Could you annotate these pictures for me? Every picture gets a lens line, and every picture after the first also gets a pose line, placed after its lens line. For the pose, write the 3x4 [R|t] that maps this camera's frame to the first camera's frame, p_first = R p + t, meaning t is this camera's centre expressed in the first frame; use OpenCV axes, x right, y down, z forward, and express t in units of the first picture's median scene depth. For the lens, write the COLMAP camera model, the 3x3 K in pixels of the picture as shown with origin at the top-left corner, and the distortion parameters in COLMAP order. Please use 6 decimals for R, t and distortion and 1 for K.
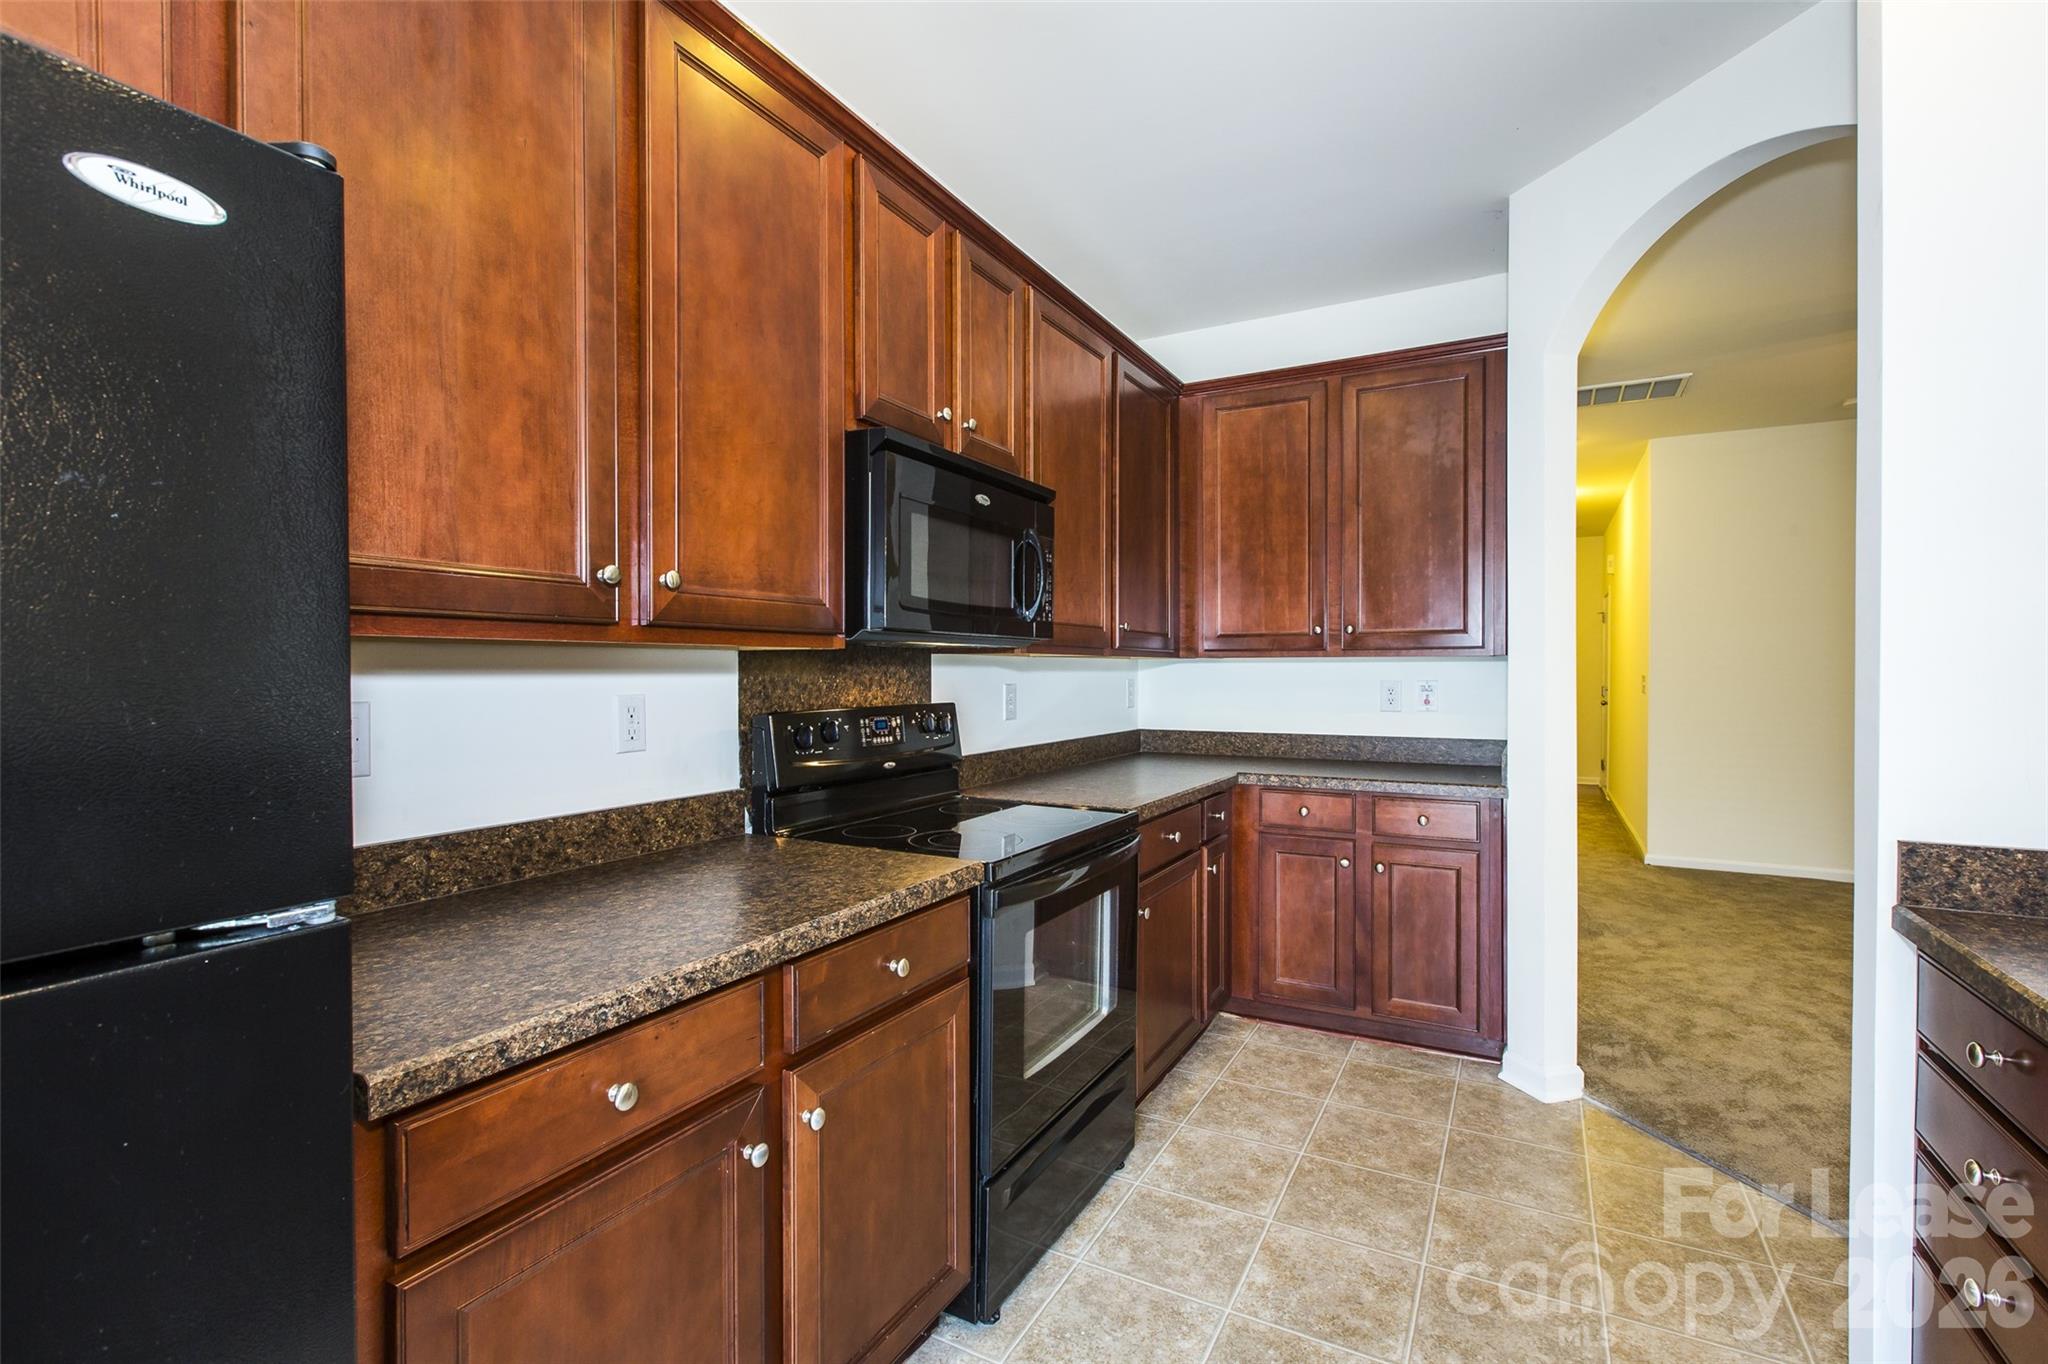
lens RADIAL K [[929.4, 0, 1019.2], [0, 929.4, 674.9], [0, 0, 1]] dist [0.001493, 0.000353]
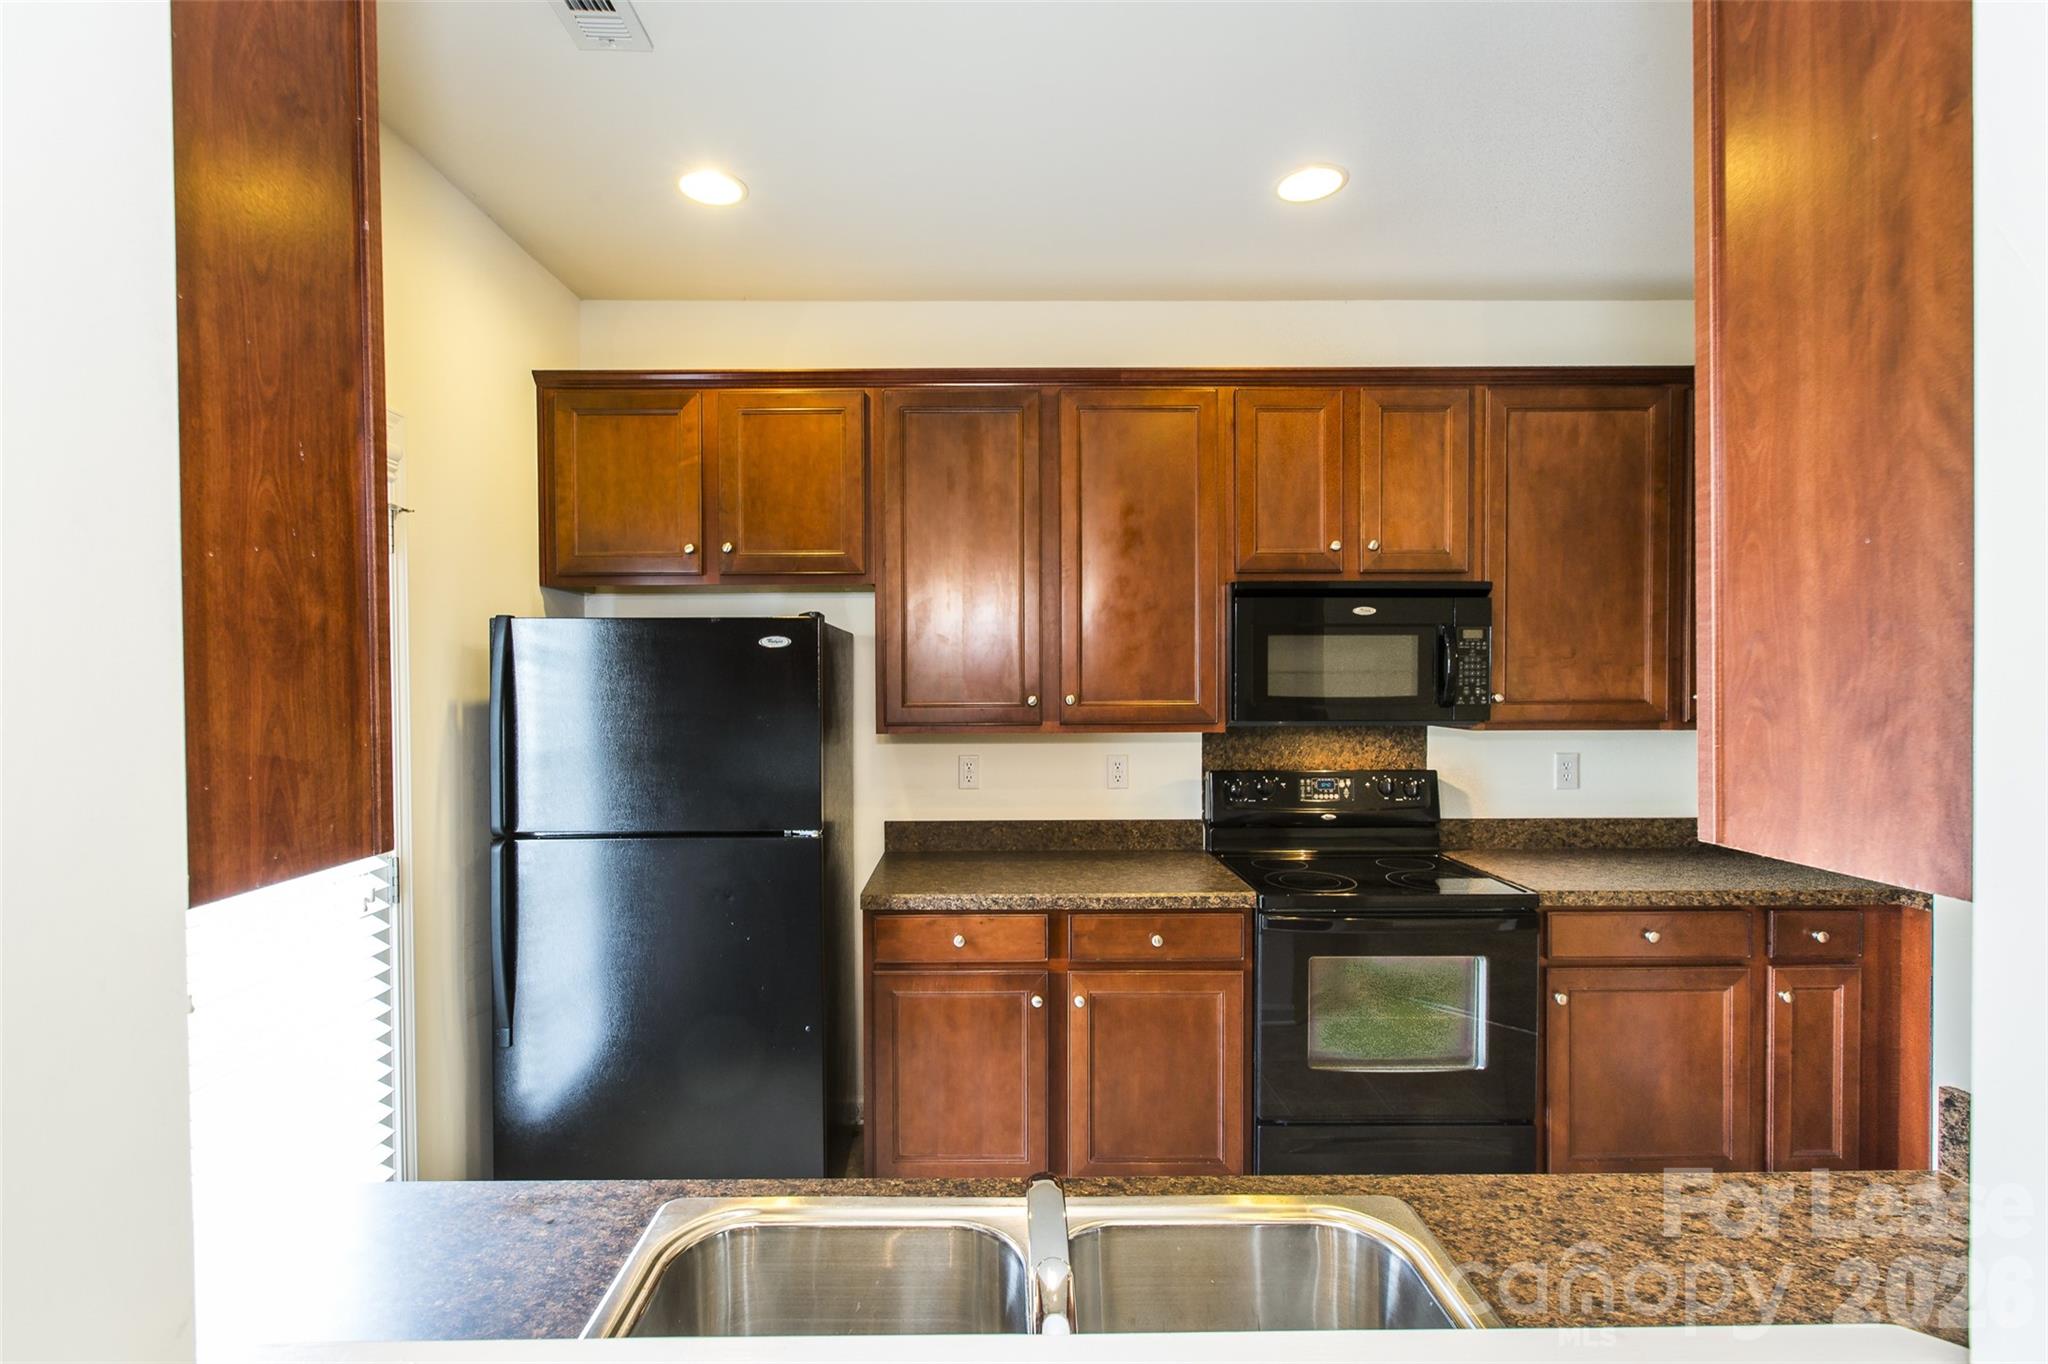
lens RADIAL K [[929.4, 0, 1012.3], [0, 929.4, 686.6], [0, 0, 1]] dist [0.001493, 0.000353]
pose [[0.472171, 0.006543, -0.881483, 0.422809], [0.003471, 0.999951, 0.009282, -0.051940], [0.881500, -0.007442, 0.472125, 0.004923]]
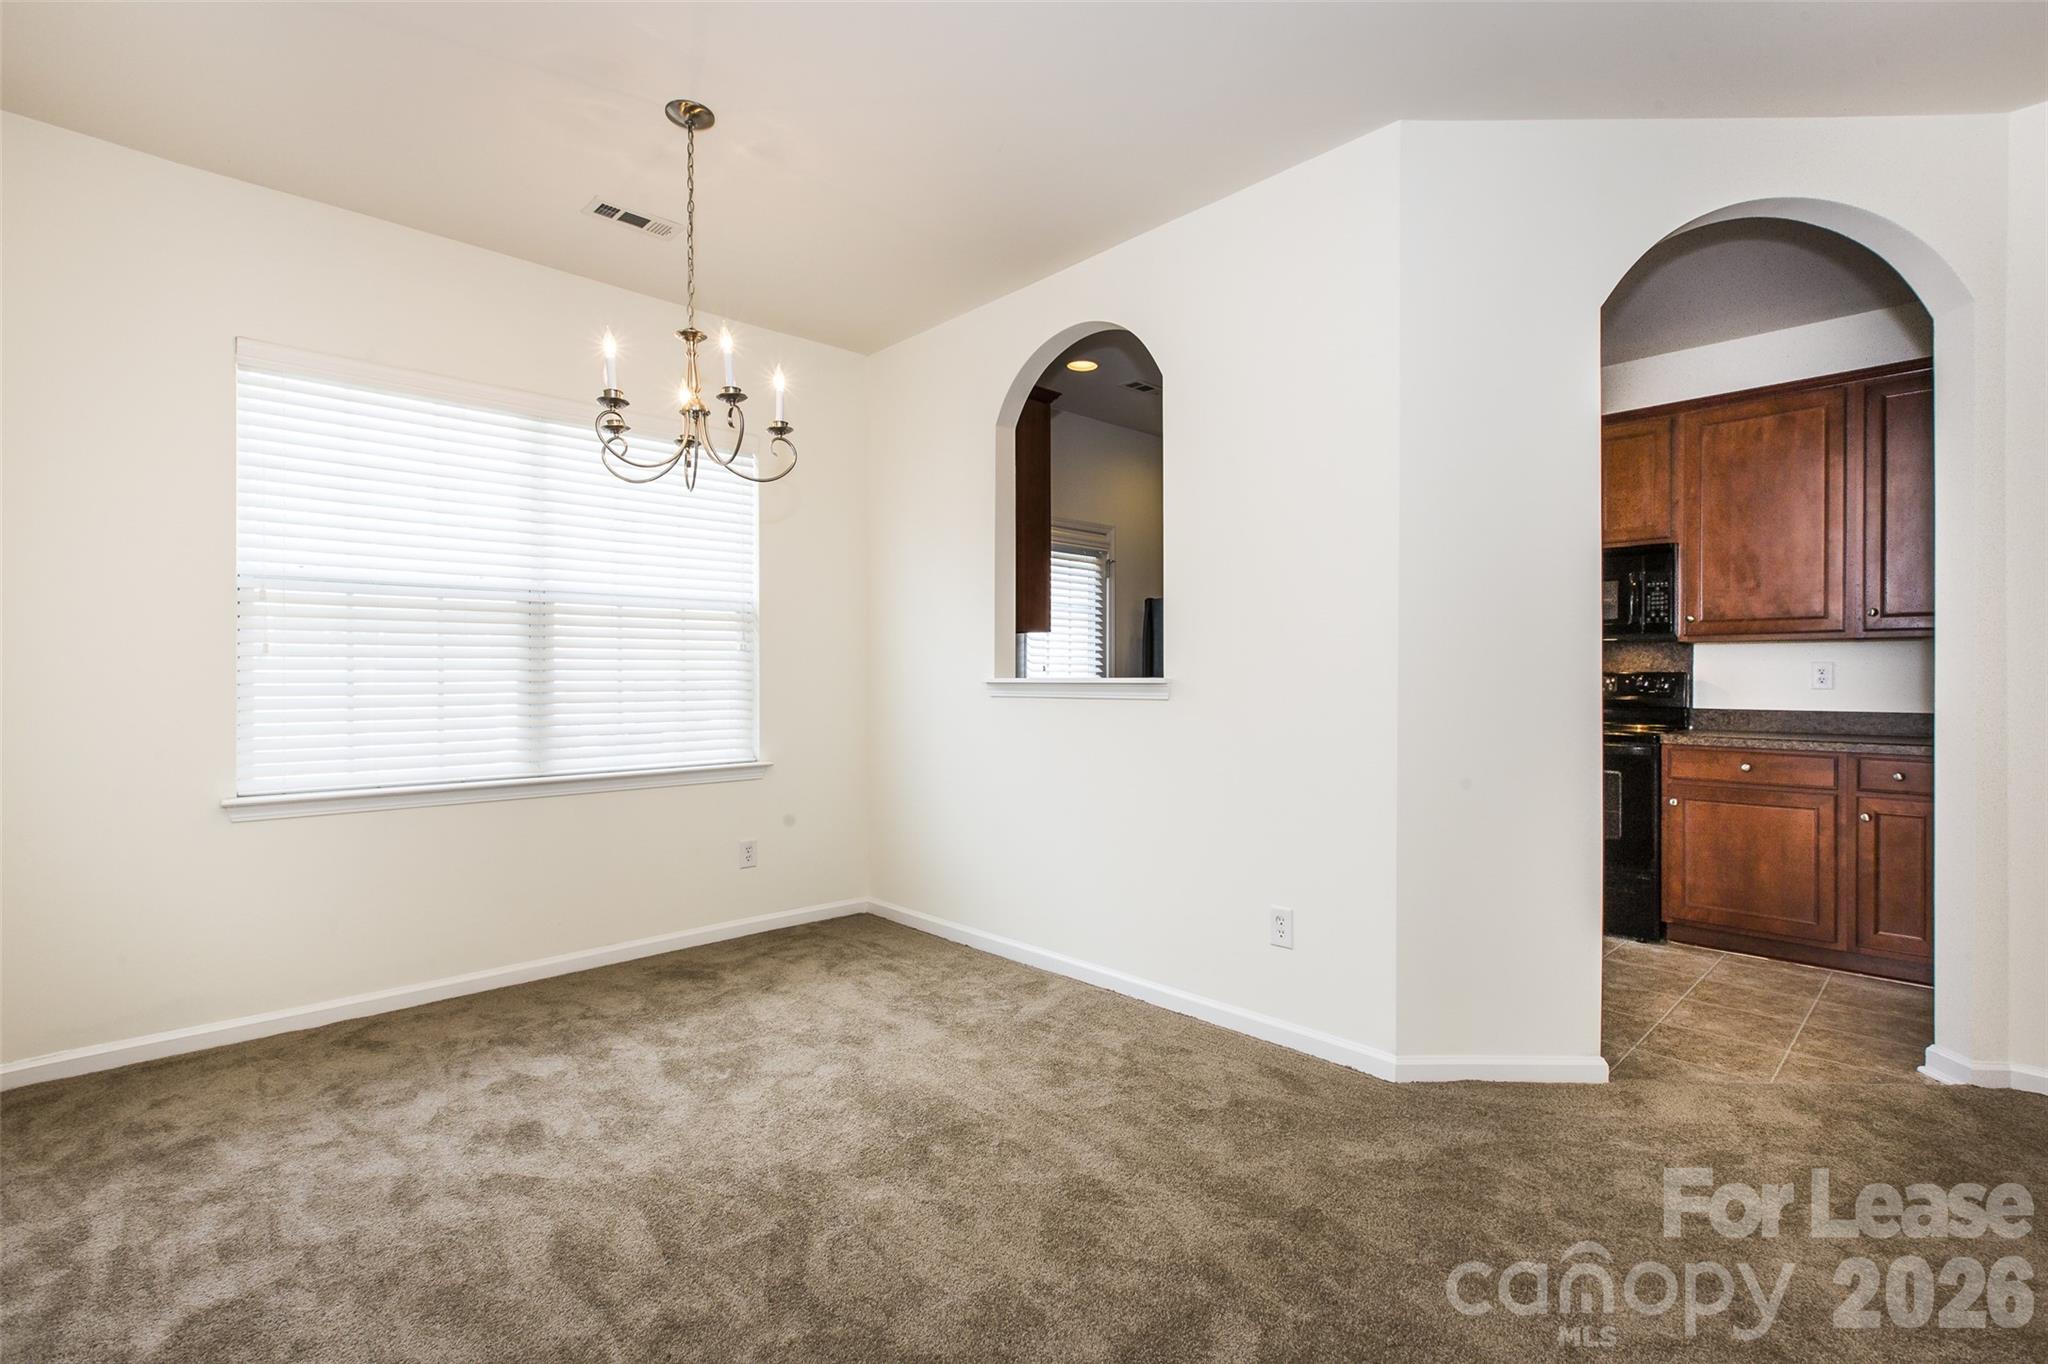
lens RADIAL K [[929.4, 0, 1004.8], [0, 929.4, 675.3], [0, 0, 1]] dist [0.001493, 0.000353]
pose [[-0.342297, 0.004141, -0.939583, 1.169174], [0.000450, 0.999991, 0.004243, 0.017610], [0.939592, 0.001030, -0.342296, 0.266034]]
